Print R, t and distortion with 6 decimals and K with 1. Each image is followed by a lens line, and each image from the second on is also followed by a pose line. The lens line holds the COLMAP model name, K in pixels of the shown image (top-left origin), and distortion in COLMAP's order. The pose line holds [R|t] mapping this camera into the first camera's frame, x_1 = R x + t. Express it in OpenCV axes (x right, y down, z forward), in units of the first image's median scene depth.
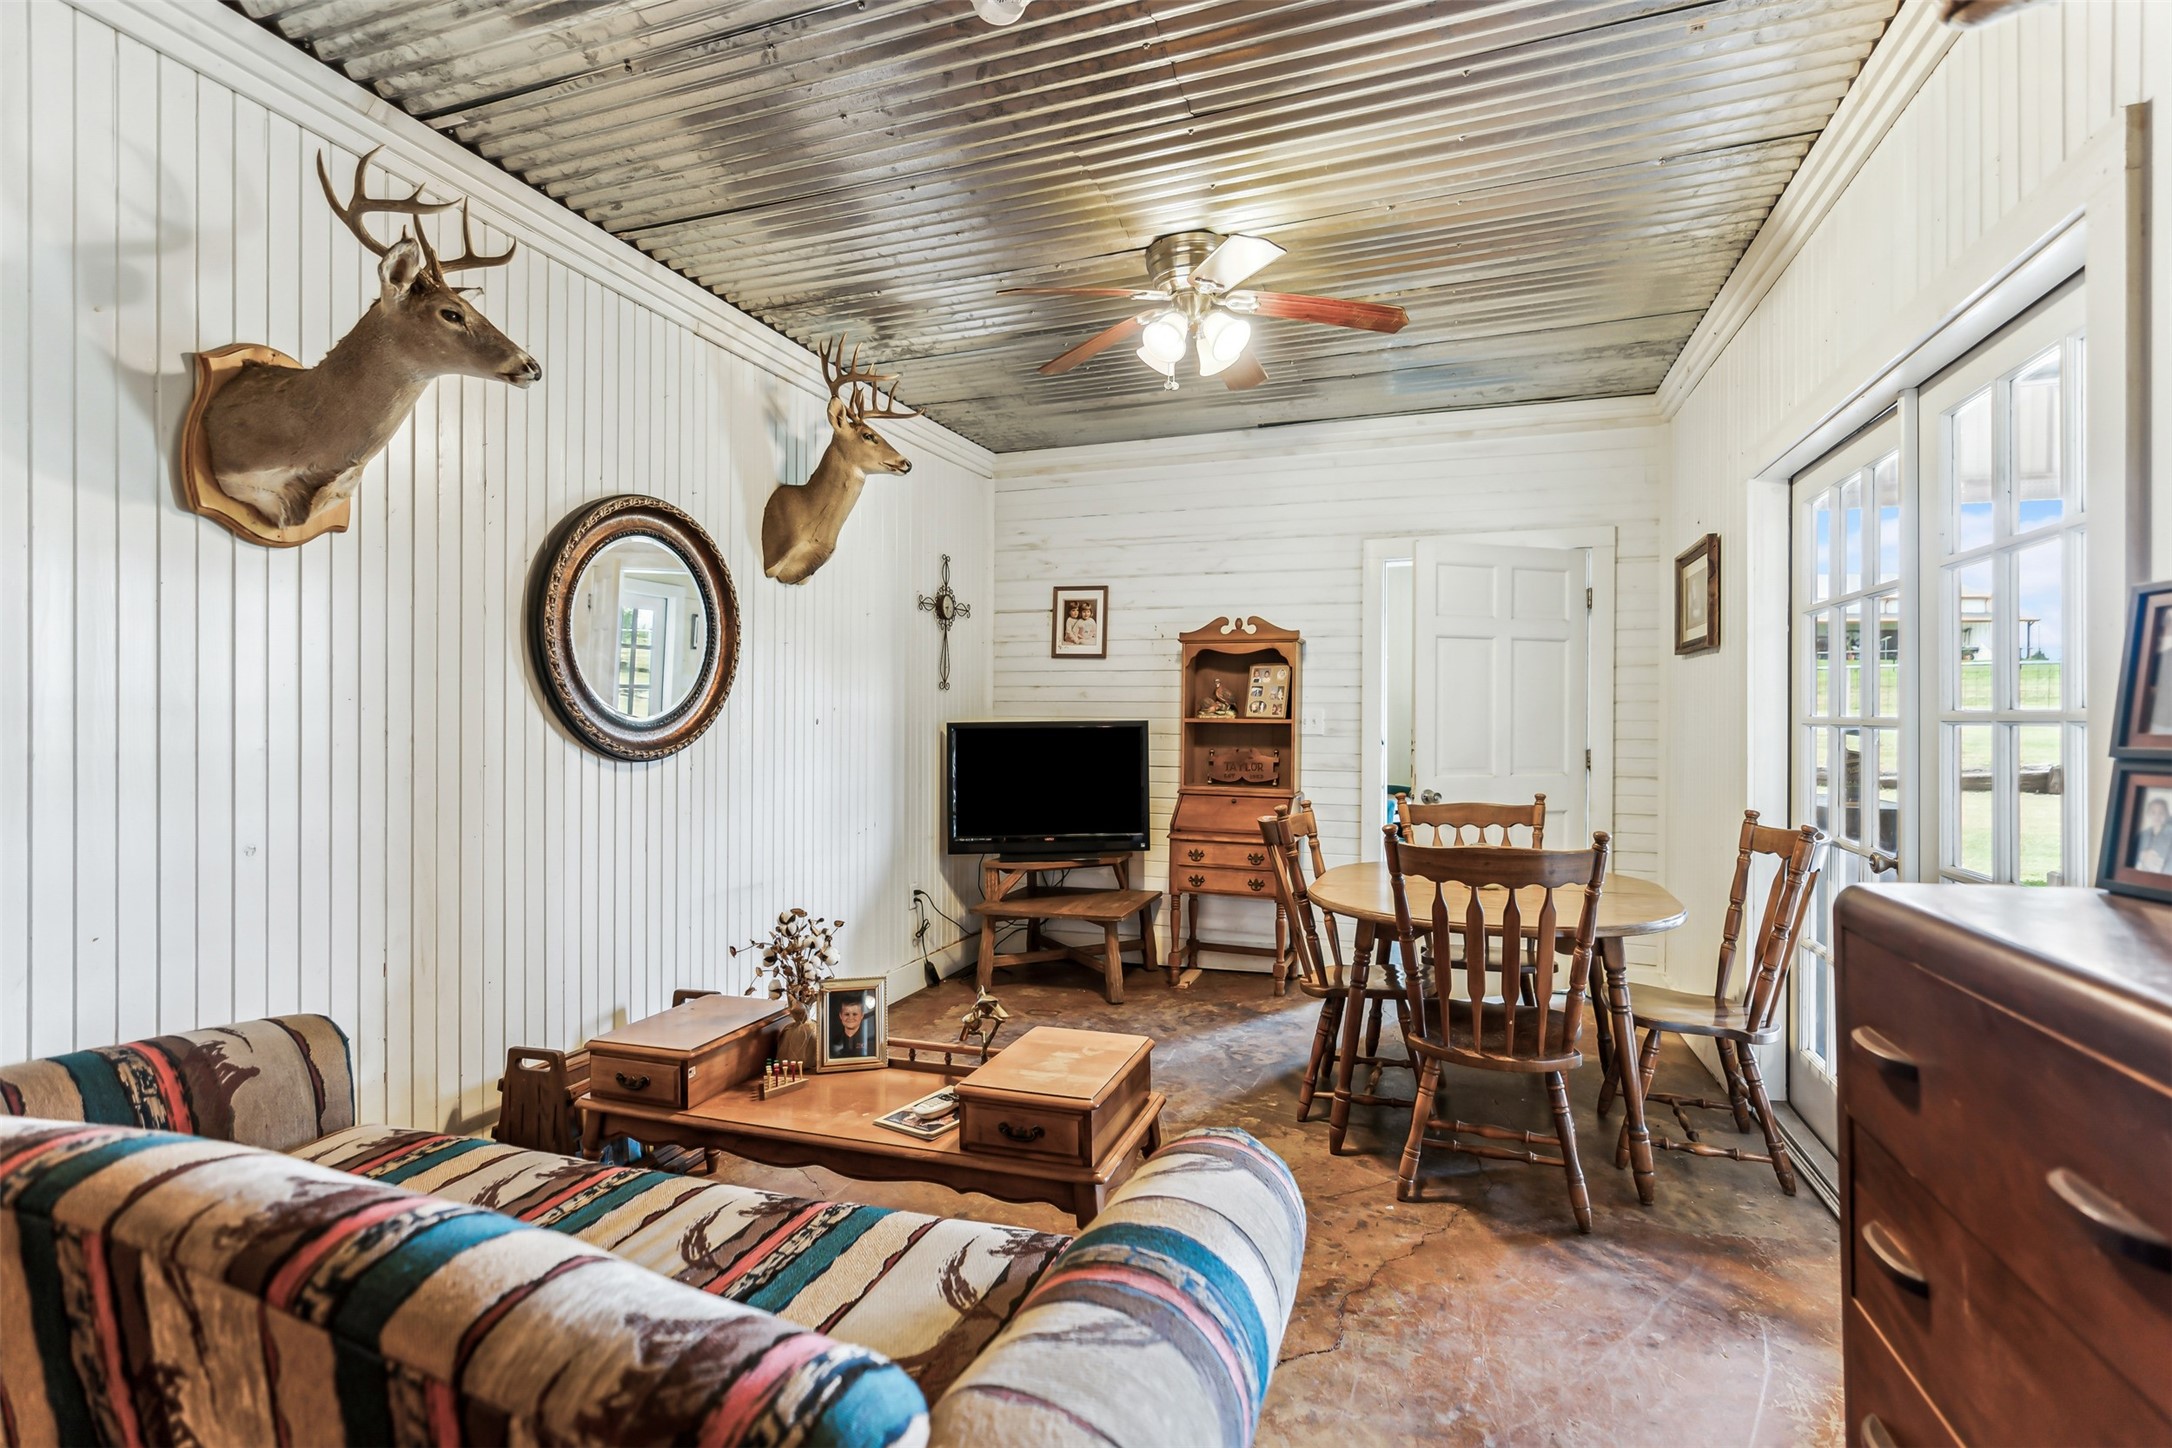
lens RADIAL K [[1004.5, 0, 1088.5], [0, 1004.5, 709.7], [0, 0, 1]] dist [-0.000611, -0.000086]
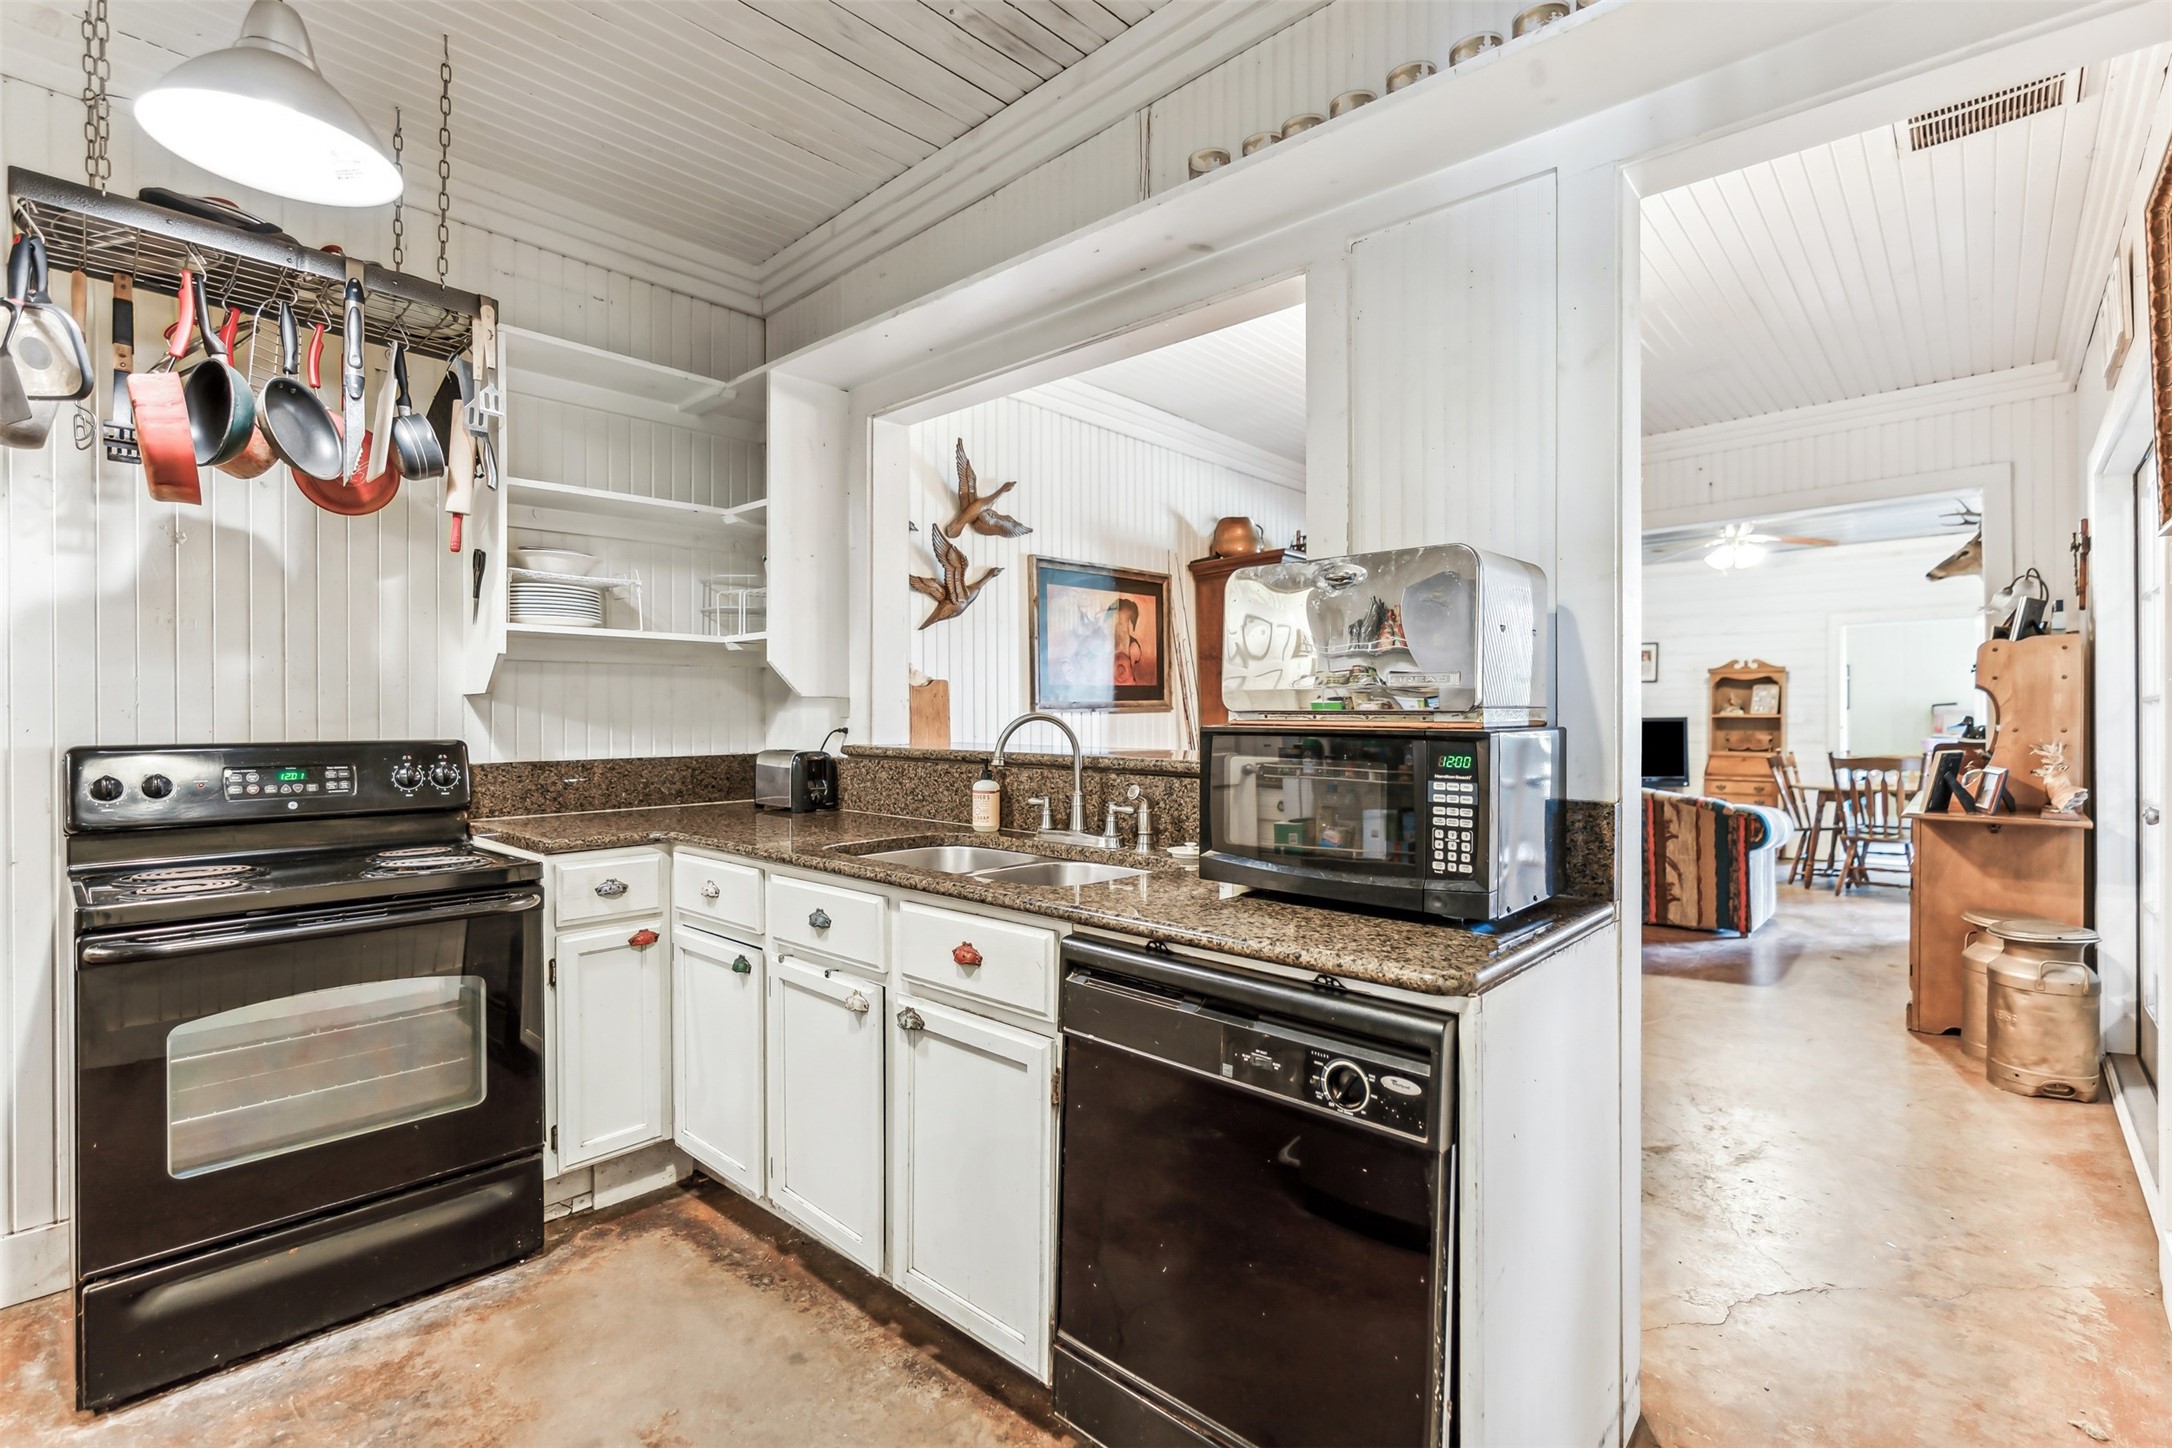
lens RADIAL K [[991.1, 0, 1083.0], [0, 991.1, 717.2], [0, 0, 1]] dist [-0.001168, 0.000115]
pose [[0.918358, -0.005846, -0.395707, -0.249573], [0.003373, 0.999970, -0.006944, 0.022207], [0.395736, 0.005042, 0.918351, -1.151448]]
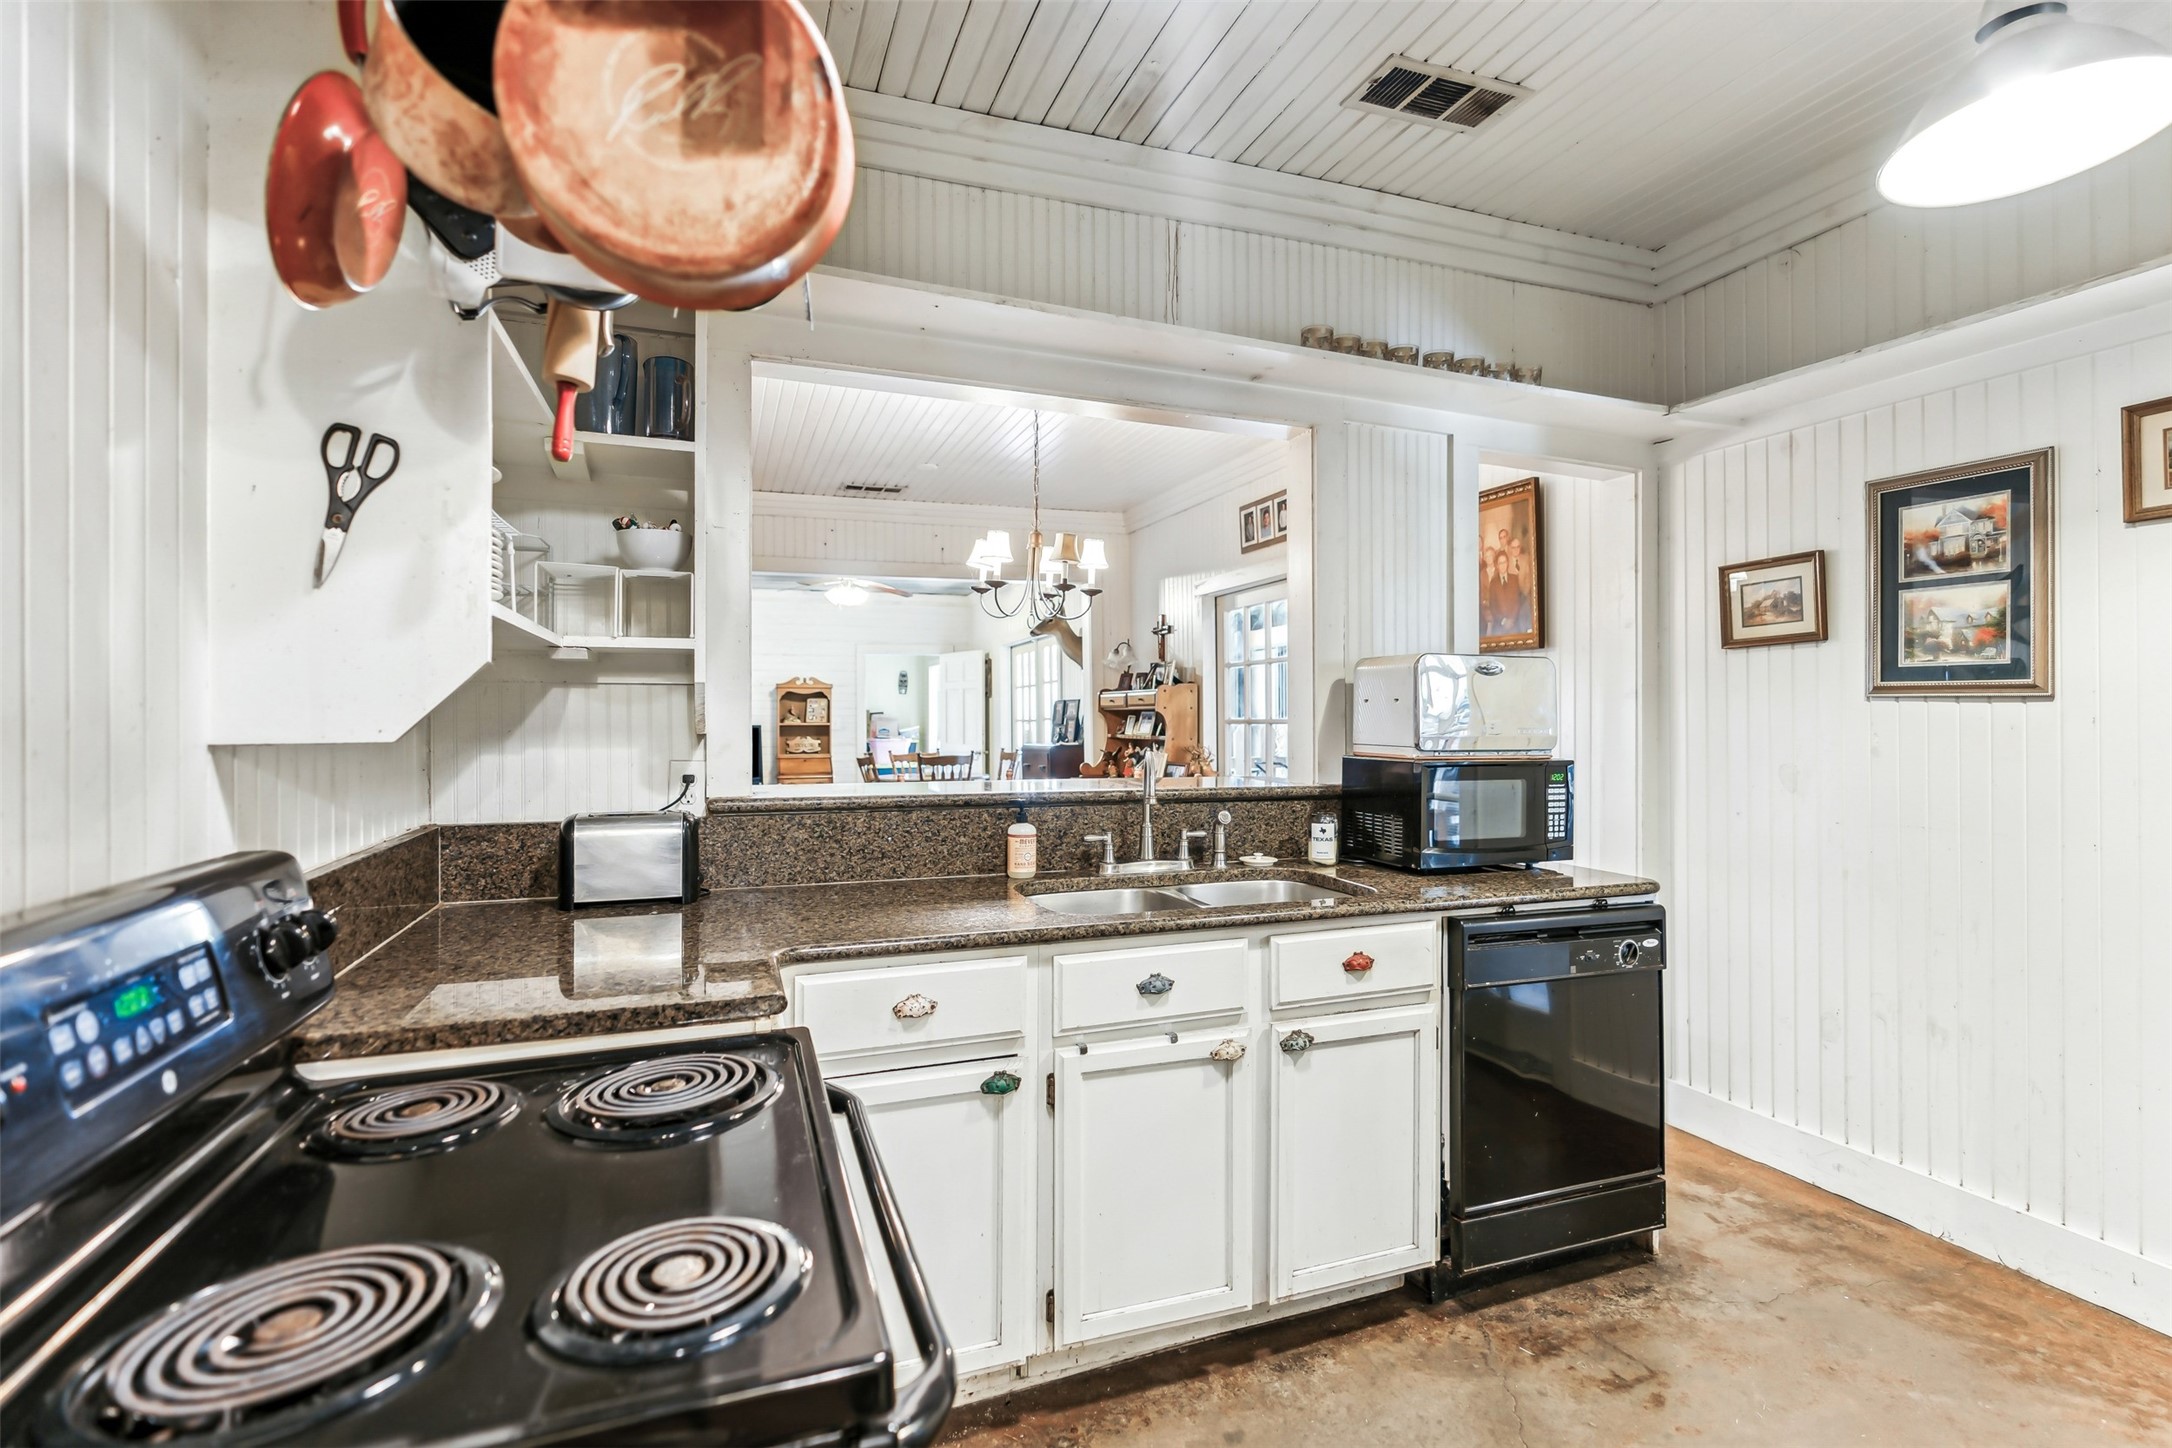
lens RADIAL K [[1004.5, 0, 1088.5], [0, 1004.5, 709.7], [0, 0, 1]] dist [-0.000611, -0.000086]
pose [[0.762606, -0.002416, 0.646859, -0.807788], [0.008612, 0.999942, -0.006418, -0.001496], [-0.646806, 0.010465, 0.762583, -1.091880]]
